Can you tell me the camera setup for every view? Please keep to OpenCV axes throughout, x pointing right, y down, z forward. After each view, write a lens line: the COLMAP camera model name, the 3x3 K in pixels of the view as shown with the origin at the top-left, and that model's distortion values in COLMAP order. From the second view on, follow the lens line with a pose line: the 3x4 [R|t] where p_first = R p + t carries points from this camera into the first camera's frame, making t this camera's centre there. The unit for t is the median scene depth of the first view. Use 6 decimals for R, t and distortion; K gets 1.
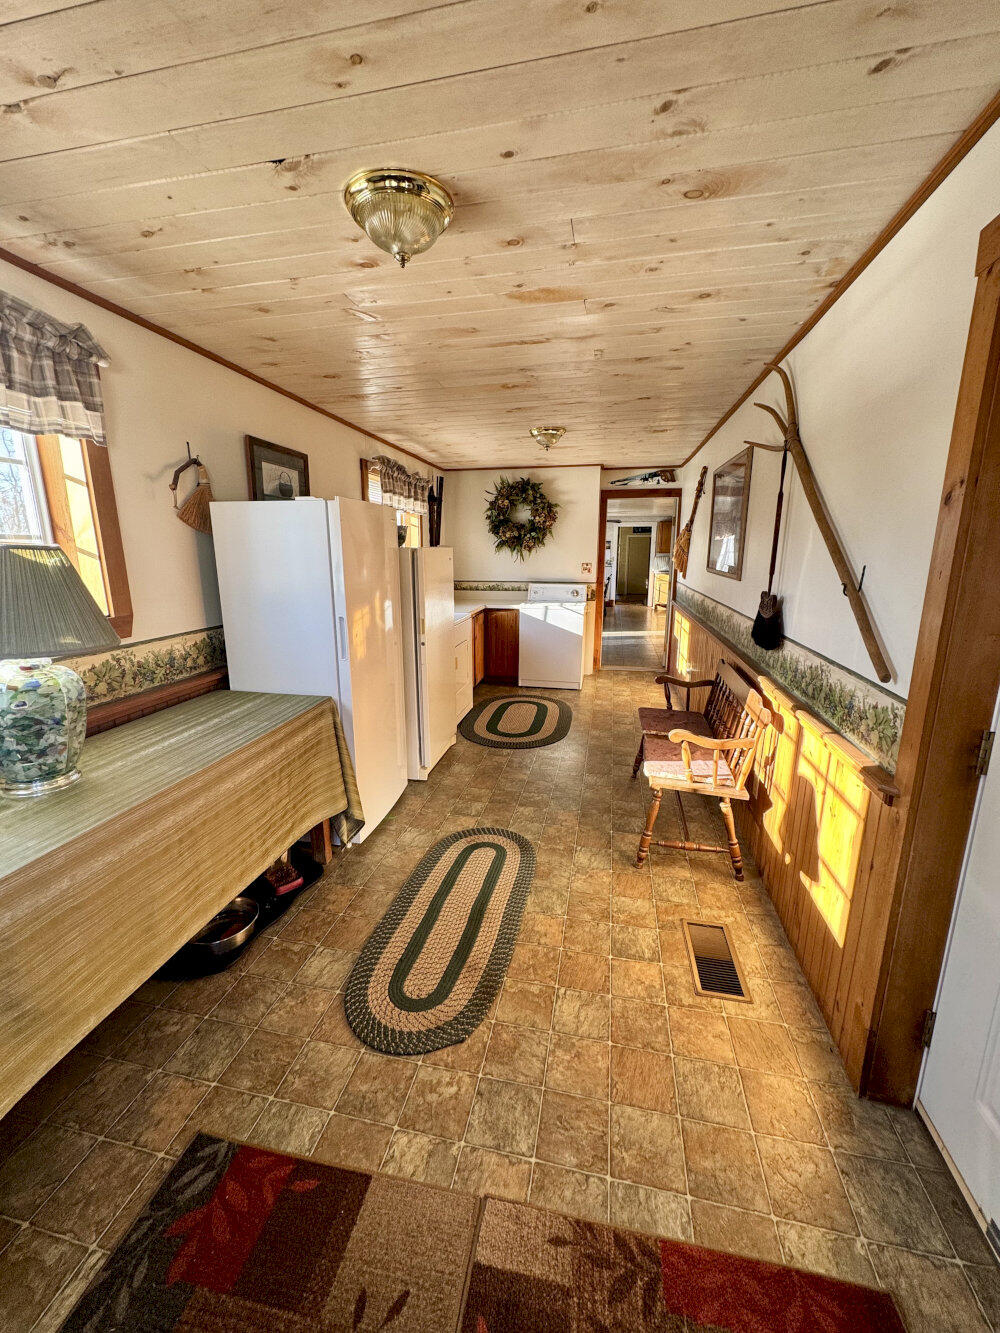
lens RADIAL K [[530.5, 0, 498.5], [0, 530.5, 666.1], [0, 0, 1]] dist [0.002101, 0.000142]
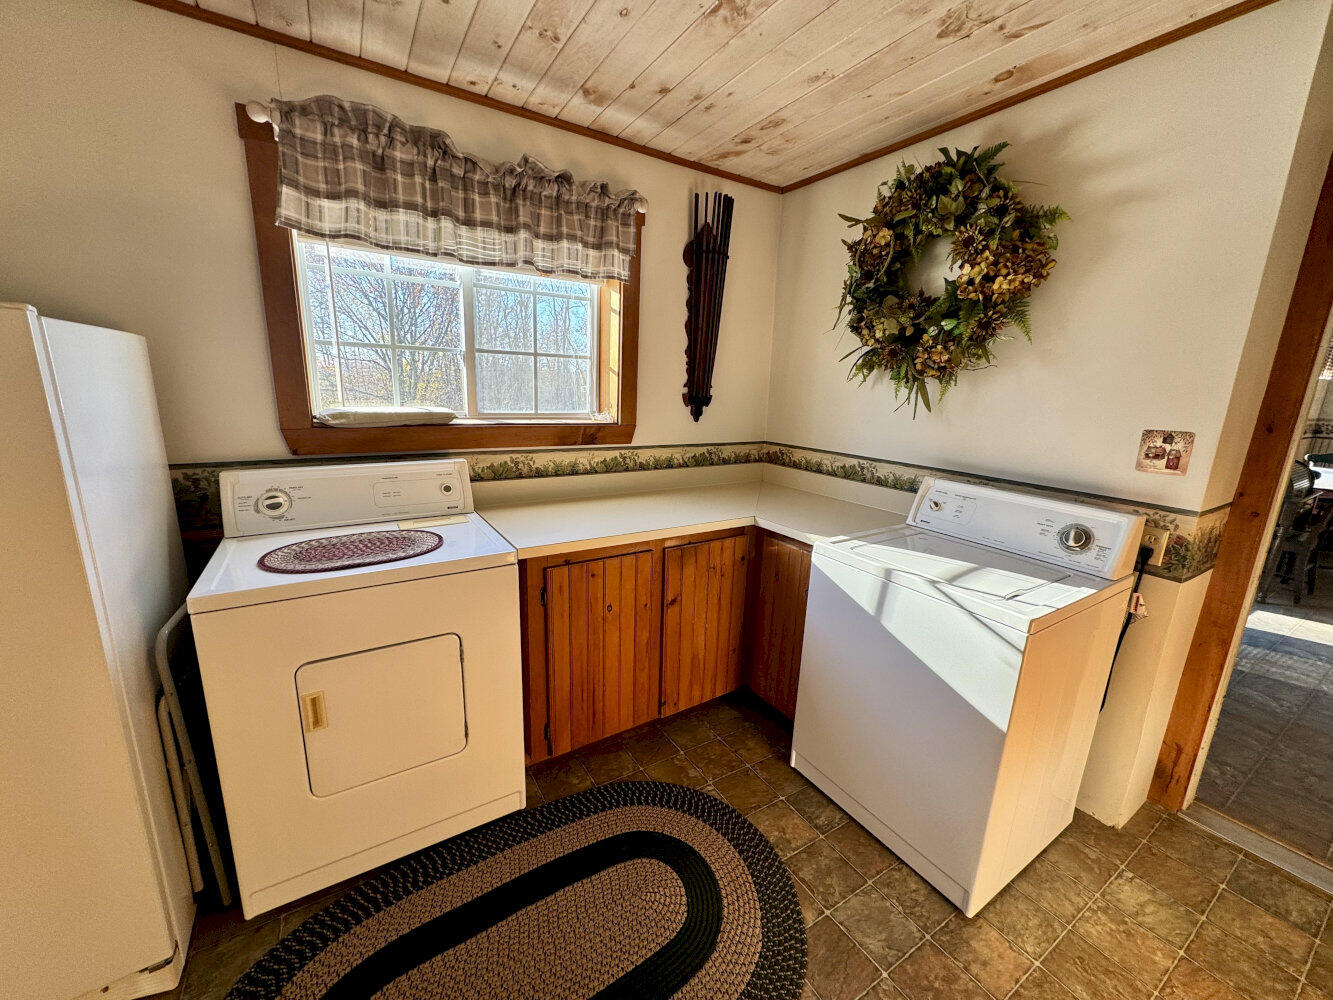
lens RADIAL K [[530.5, 0, 669.0], [0, 530.5, 503.4], [0, 0, 1]] dist [0.002101, 0.000142]
pose [[0.692557, 0.185829, -0.697017, 0.186499], [-0.188524, 0.979294, 0.073768, -0.135612], [0.696293, 0.080315, 0.713250, 0.660795]]
